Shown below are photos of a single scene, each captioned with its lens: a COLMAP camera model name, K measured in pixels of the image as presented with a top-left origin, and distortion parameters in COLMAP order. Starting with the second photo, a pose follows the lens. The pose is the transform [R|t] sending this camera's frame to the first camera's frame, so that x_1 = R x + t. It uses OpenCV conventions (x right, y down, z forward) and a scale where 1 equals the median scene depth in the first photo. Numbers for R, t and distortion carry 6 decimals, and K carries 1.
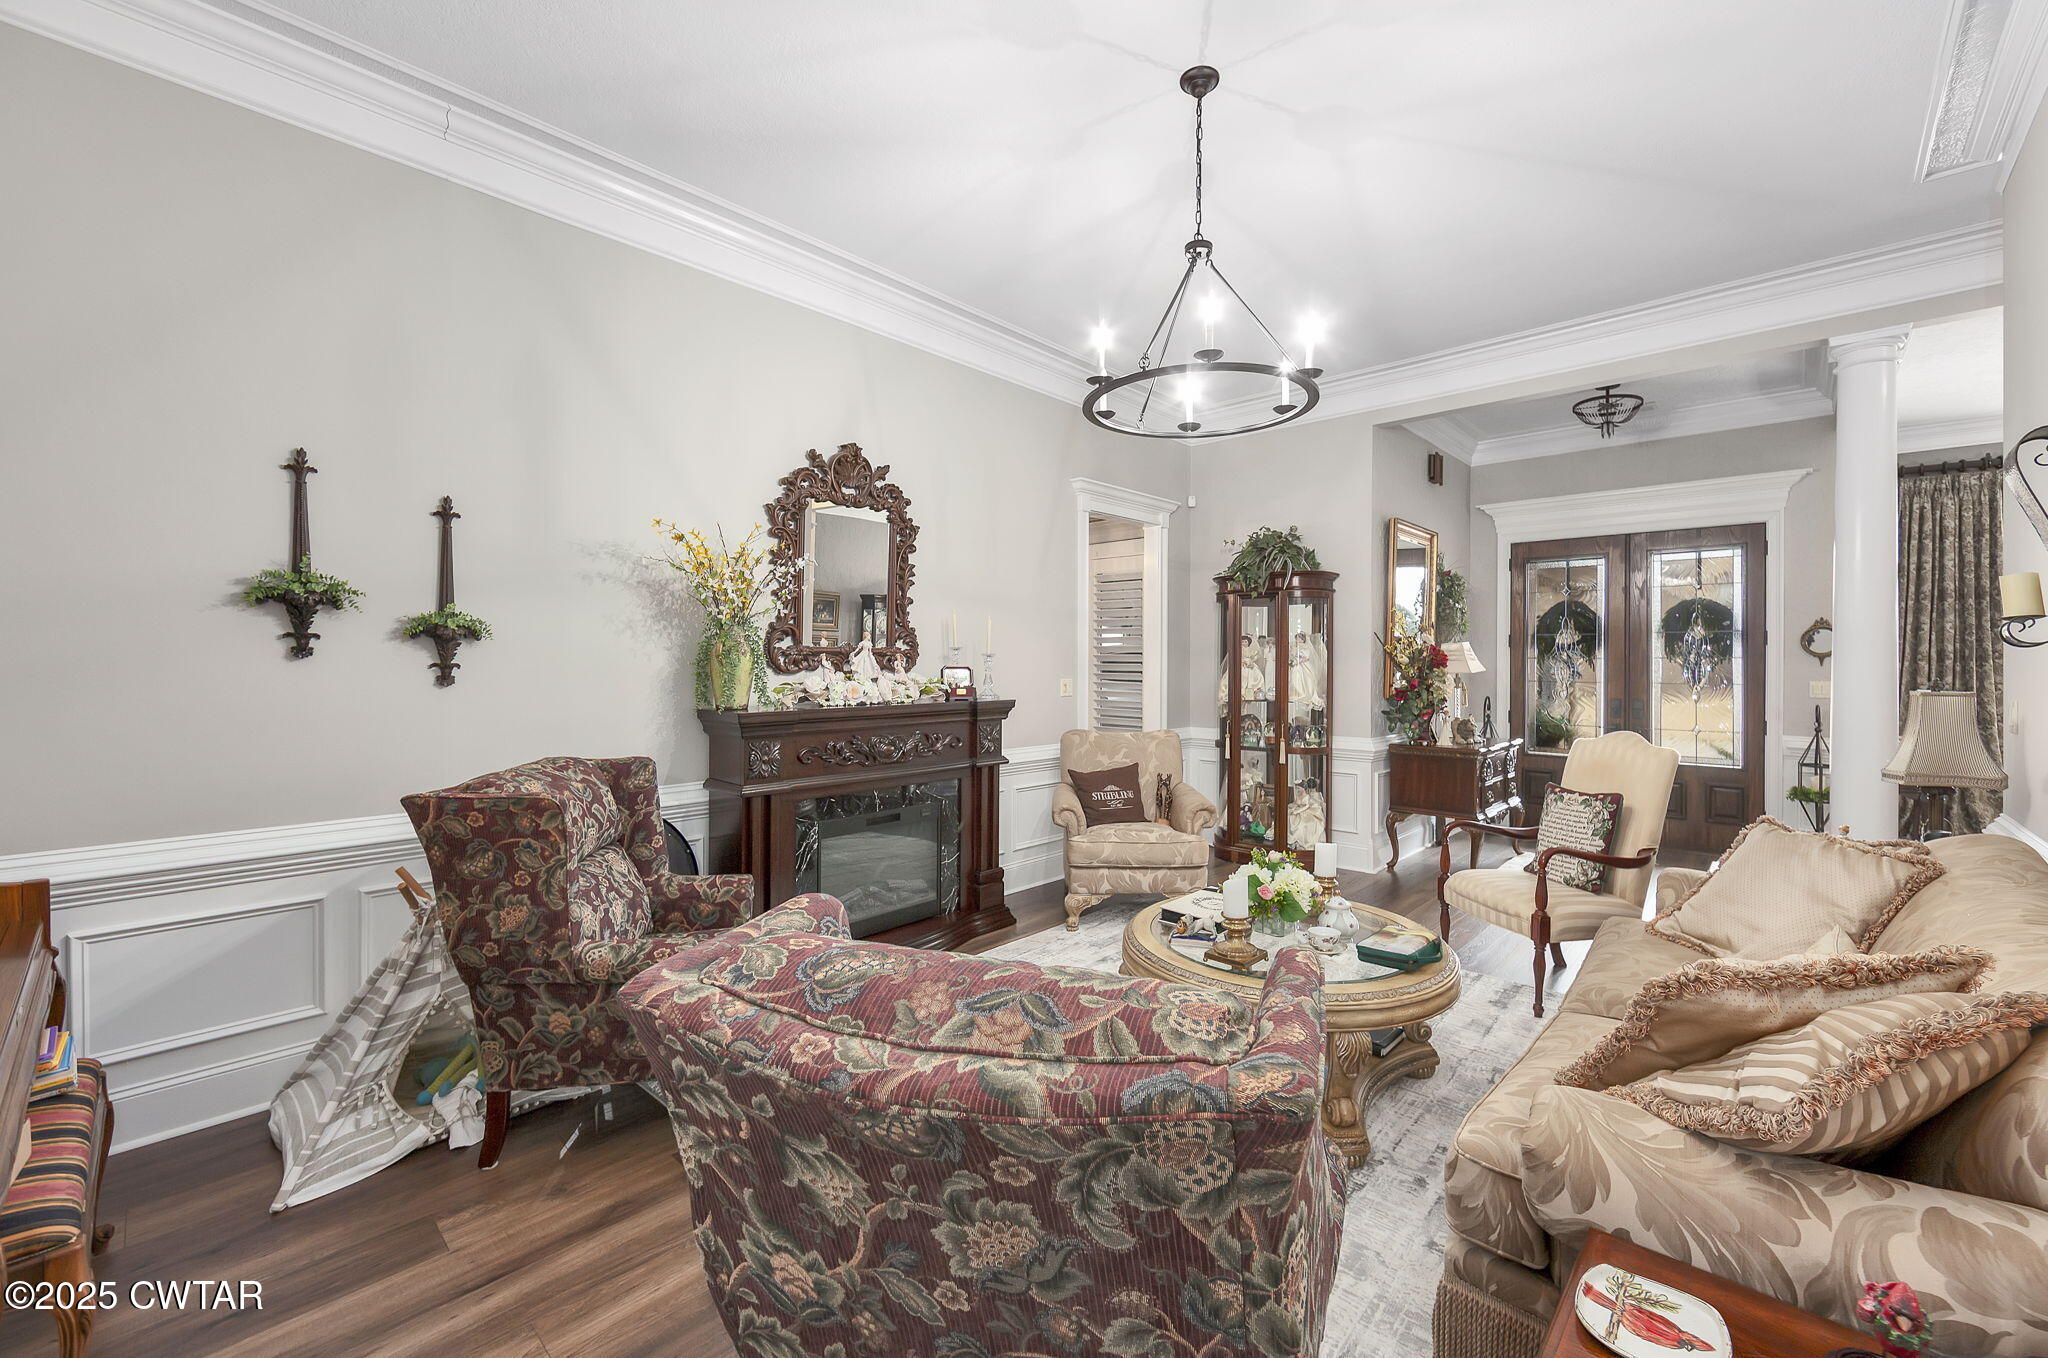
lens RADIAL K [[827.3, 0, 1069.5], [0, 827.3, 663.7], [0, 0, 1]] dist [-0.000339, -0.000088]
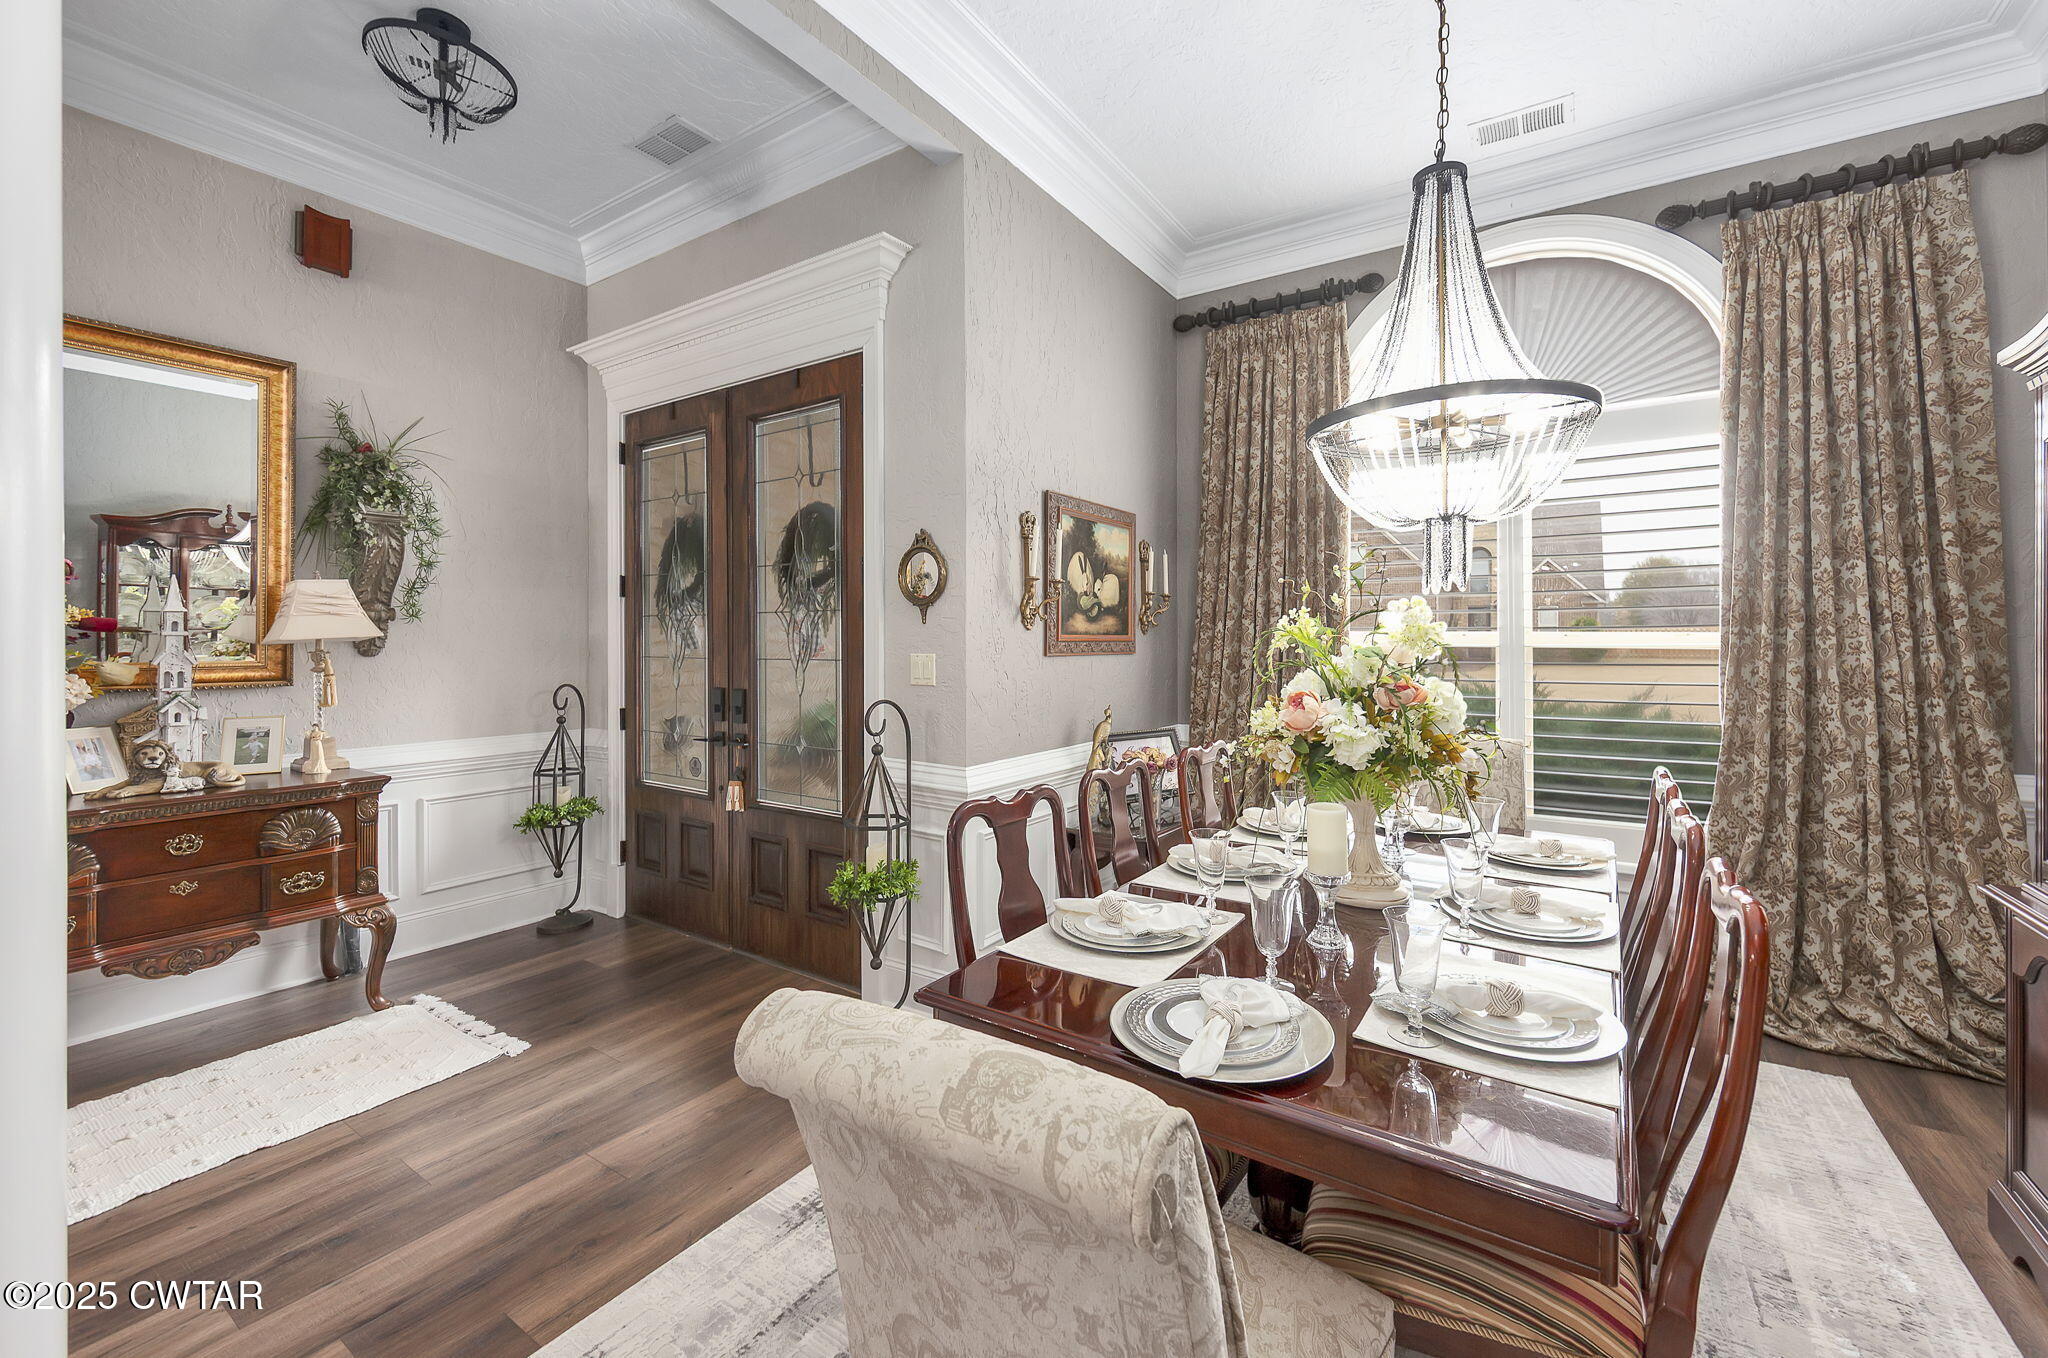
lens RADIAL K [[833.5, 0, 1074.5], [0, 833.5, 643.0], [0, 0, 1]] dist [0.001914, 0.000123]
pose [[0.987766, -0.003886, 0.155895, 0.541669], [0.003552, 0.999991, 0.002426, 0.008594], [-0.155903, -0.001842, 0.987771, 0.275248]]
